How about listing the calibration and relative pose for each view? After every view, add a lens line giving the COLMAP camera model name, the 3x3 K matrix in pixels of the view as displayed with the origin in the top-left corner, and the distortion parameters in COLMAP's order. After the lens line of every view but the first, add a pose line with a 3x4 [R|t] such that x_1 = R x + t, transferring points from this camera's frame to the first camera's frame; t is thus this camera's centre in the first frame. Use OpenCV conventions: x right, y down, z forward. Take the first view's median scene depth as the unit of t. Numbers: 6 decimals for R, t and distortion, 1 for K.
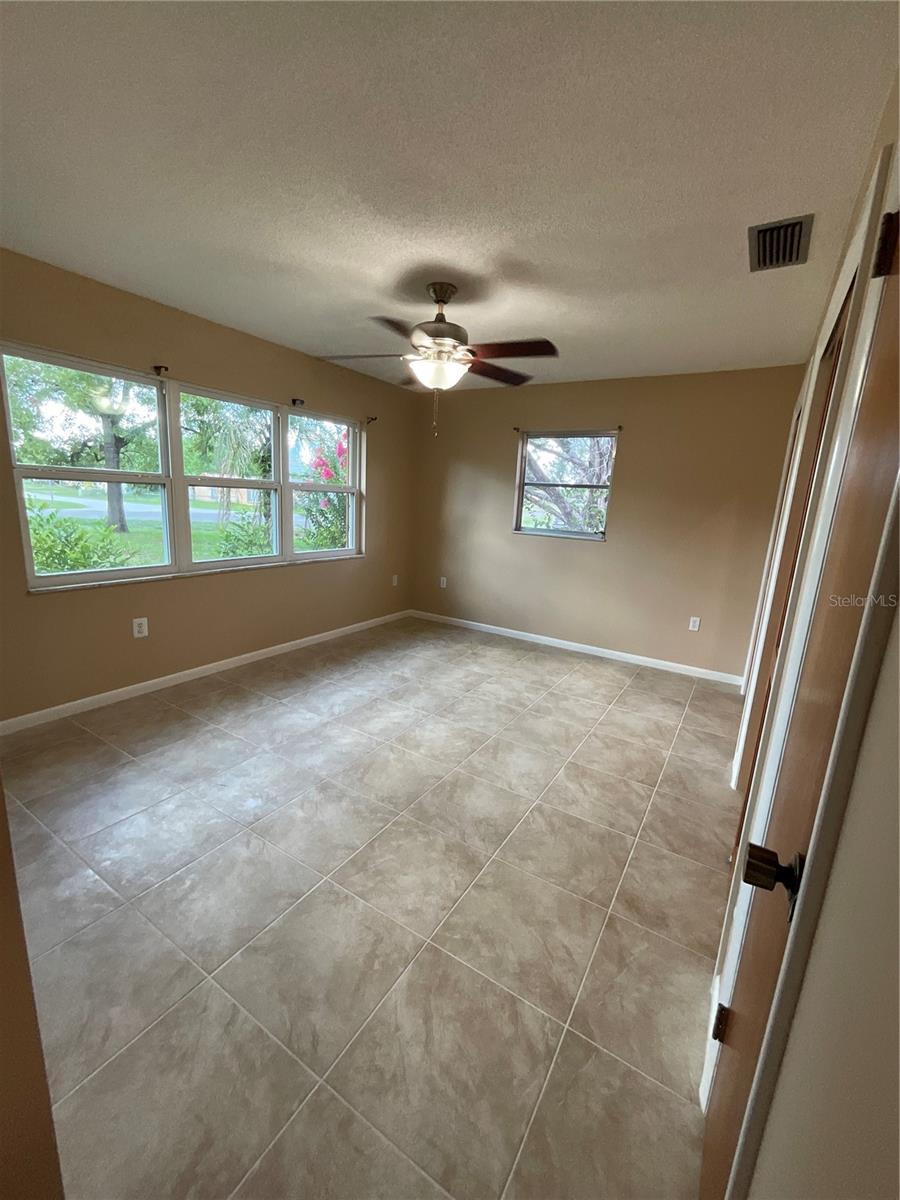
lens RADIAL K [[490.3, 0, 450.4], [0, 490.3, 600.3], [0, 0, 1]] dist [0.000388, 0.000037]
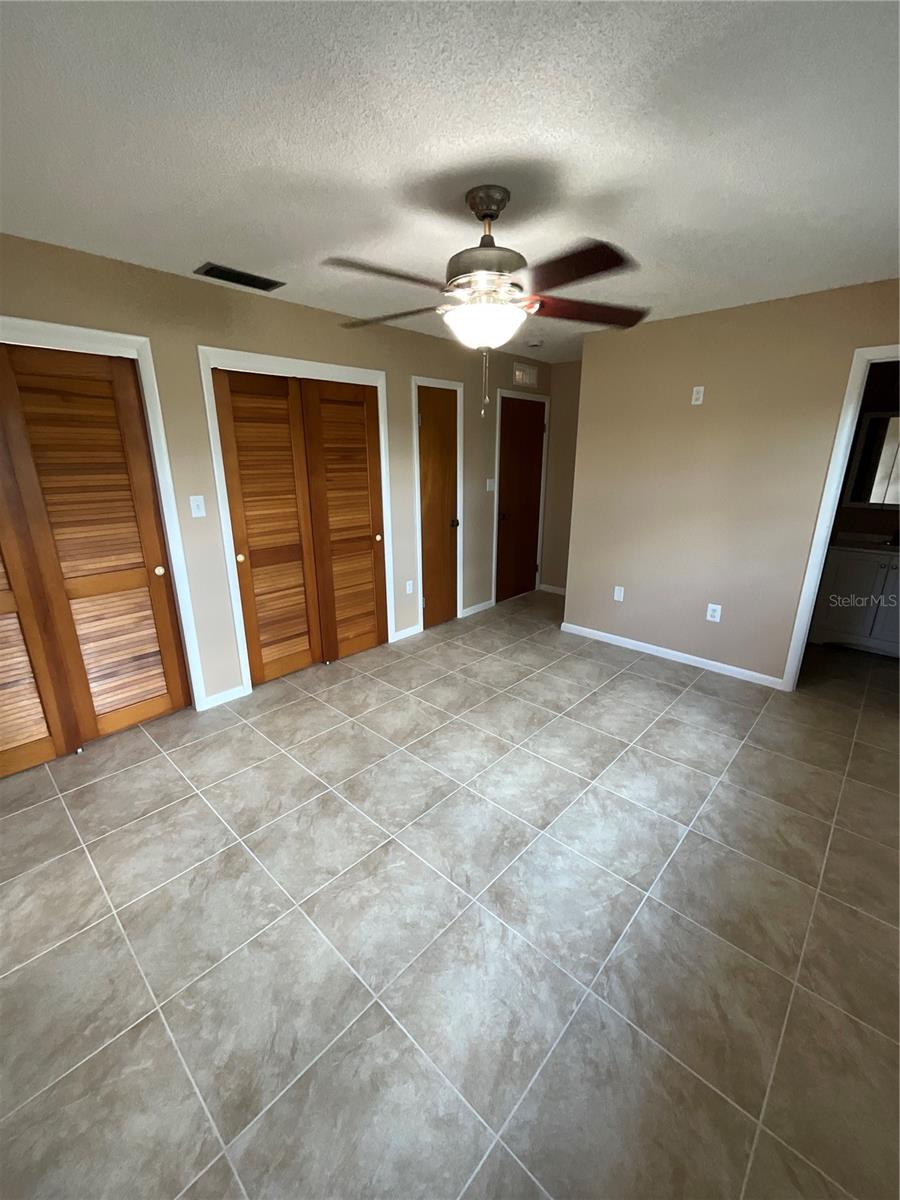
lens RADIAL K [[490.3, 0, 450.4], [0, 490.3, 600.3], [0, 0, 1]] dist [0.000388, 0.000037]
pose [[-0.980785, -0.105554, 0.164069, -0.111618], [-0.012226, 0.872592, 0.488296, -0.383994], [-0.194708, 0.476907, -0.857116, 1.505725]]
